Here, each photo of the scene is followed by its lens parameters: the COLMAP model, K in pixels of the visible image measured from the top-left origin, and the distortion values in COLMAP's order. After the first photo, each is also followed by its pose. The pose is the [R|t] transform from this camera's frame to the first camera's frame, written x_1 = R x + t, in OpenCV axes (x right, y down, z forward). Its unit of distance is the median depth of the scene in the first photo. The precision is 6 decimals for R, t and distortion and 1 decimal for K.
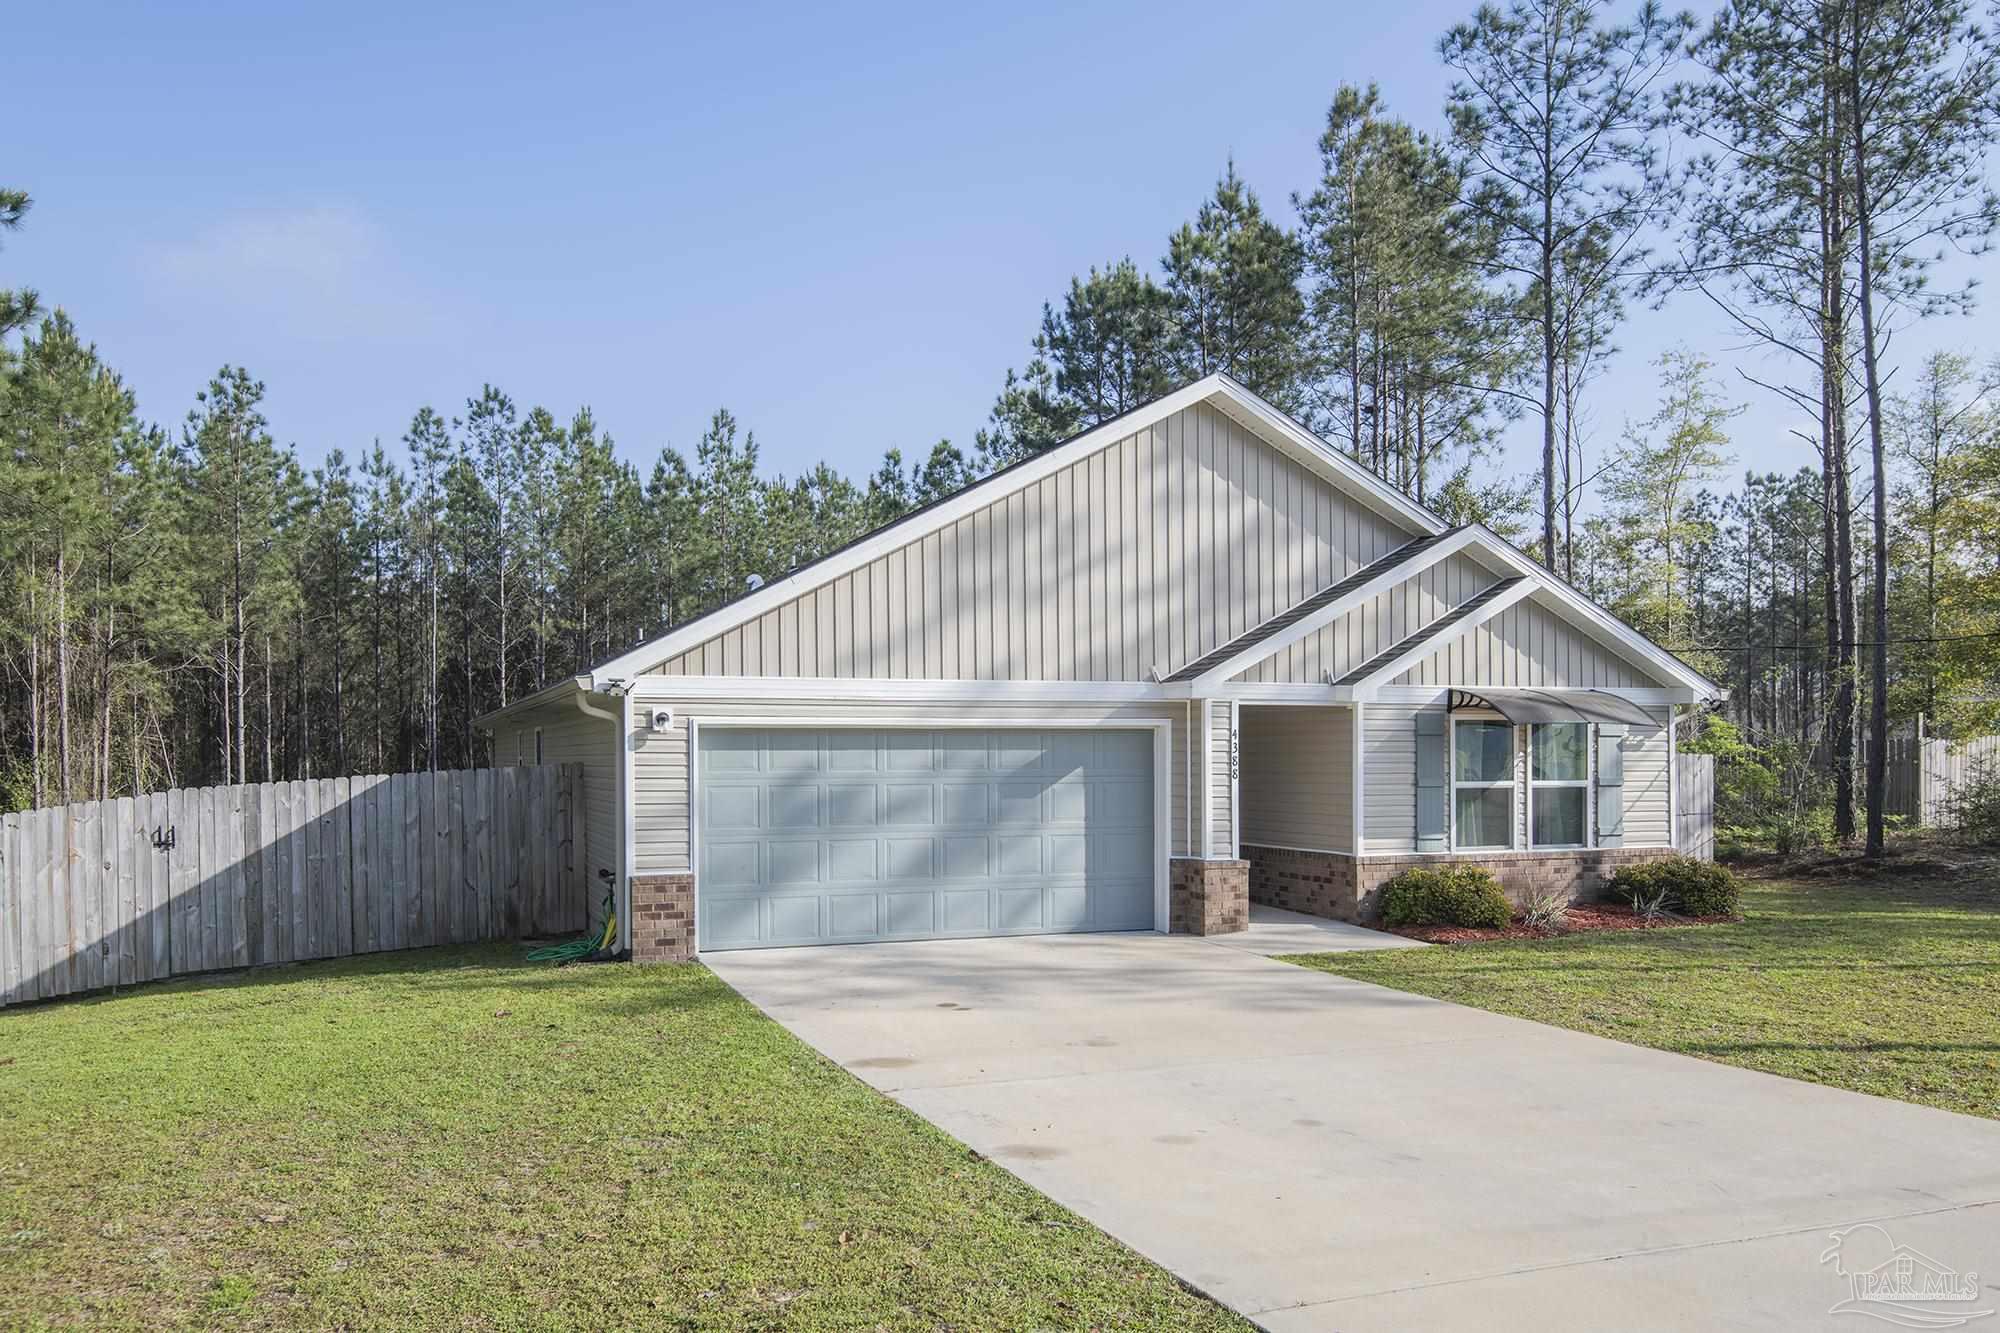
lens RADIAL K [[1371.4, 0, 999.9], [0, 1371.4, 725.5], [0, 0, 1]] dist [0.009496, -0.000051]
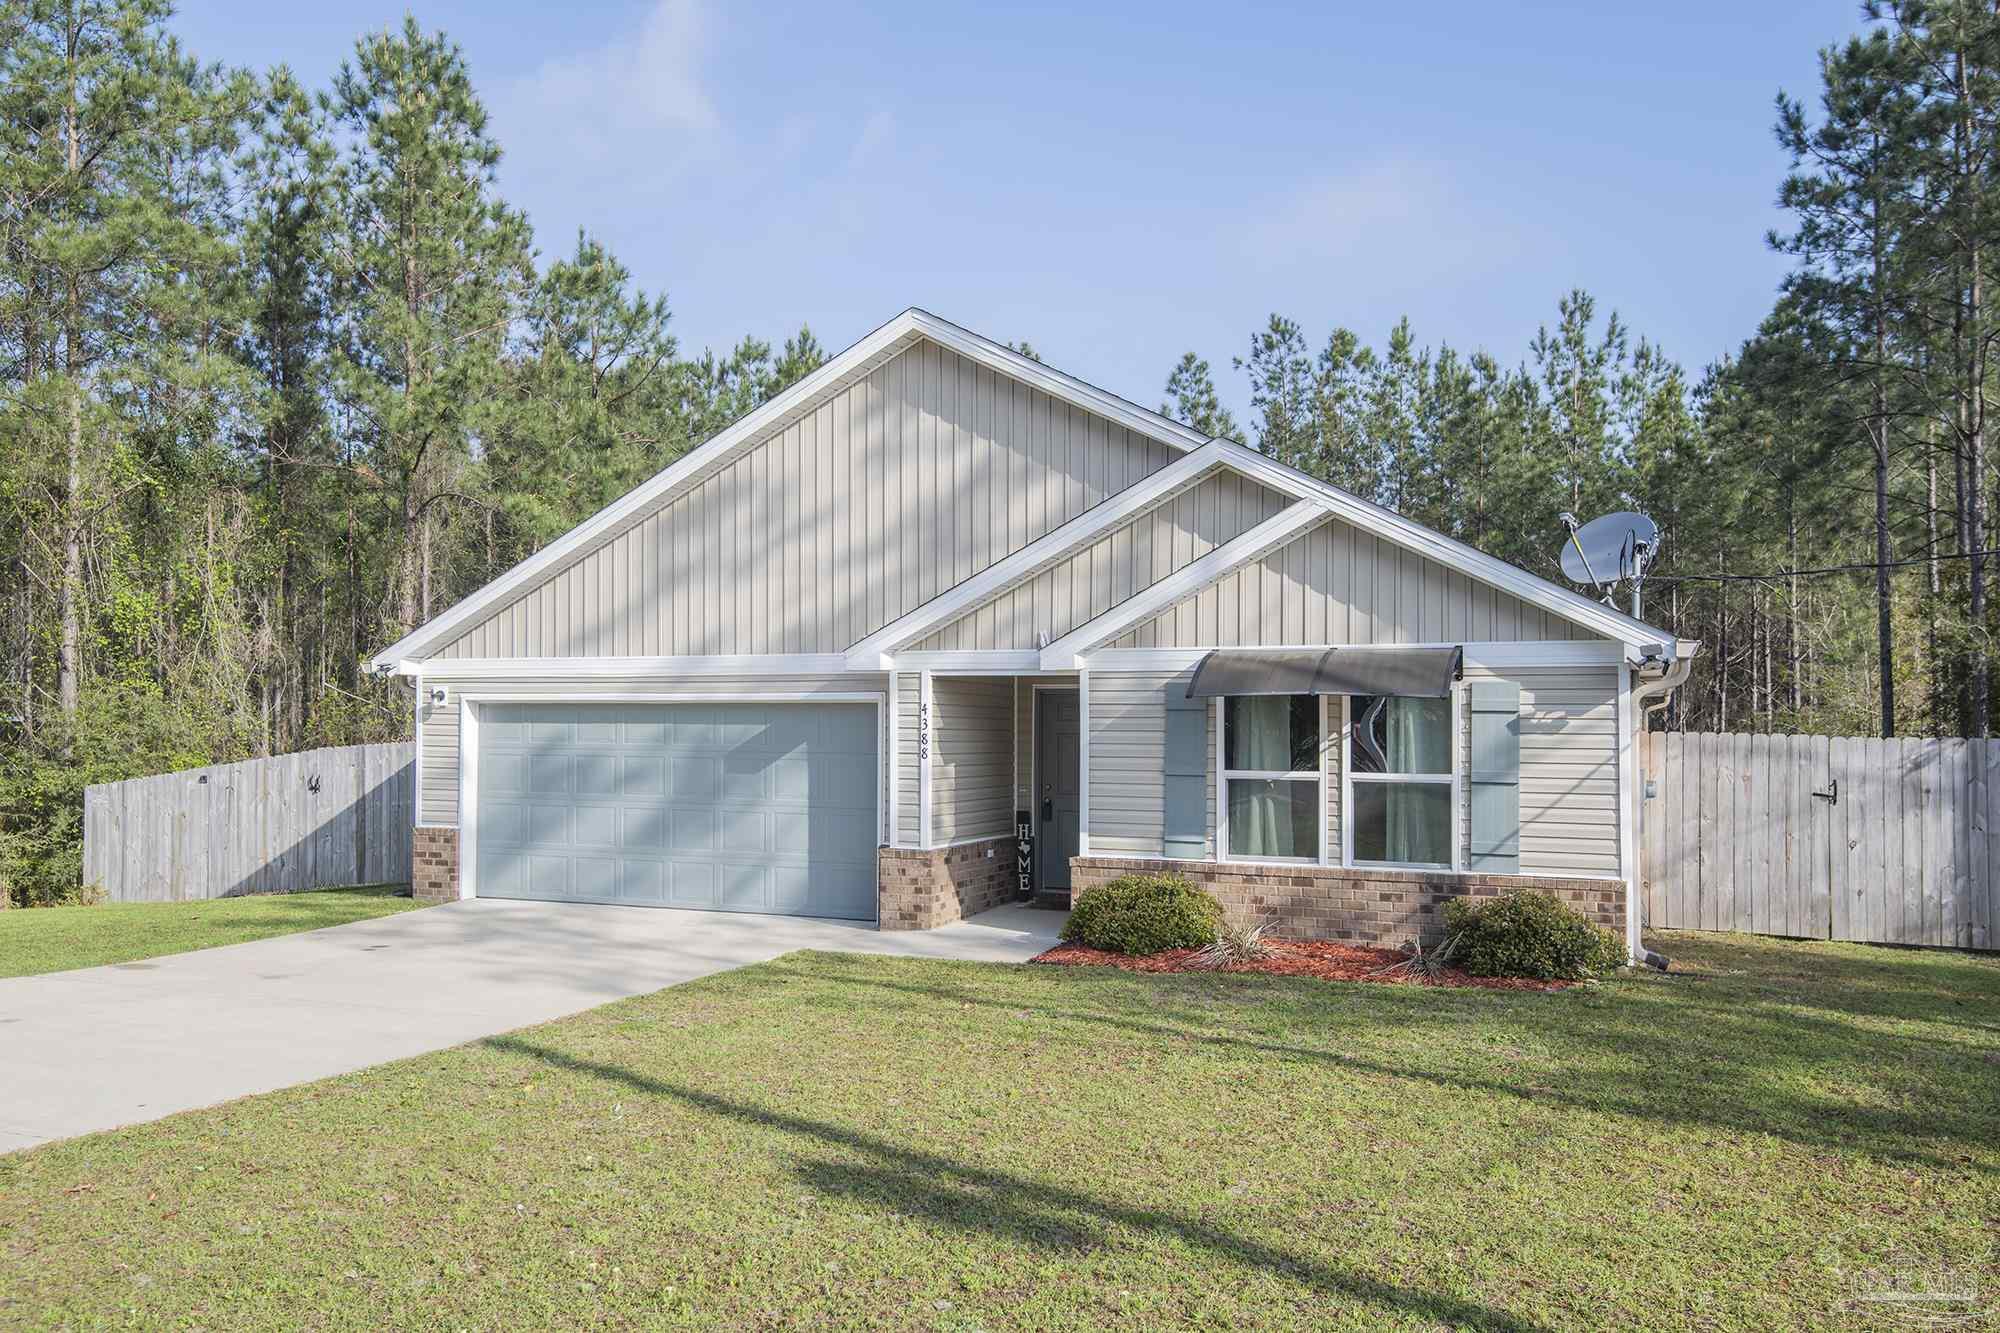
lens RADIAL K [[1675.9, 0, 1000.0], [0, 1675.9, 666.5], [0, 0, 1]] dist [0.026960, 0.002422]
pose [[0.730861, -0.014308, -0.682377, 0.957108], [0.007513, 0.999888, -0.012918, -0.006635], [0.682485, 0.004315, 0.730886, 0.237649]]
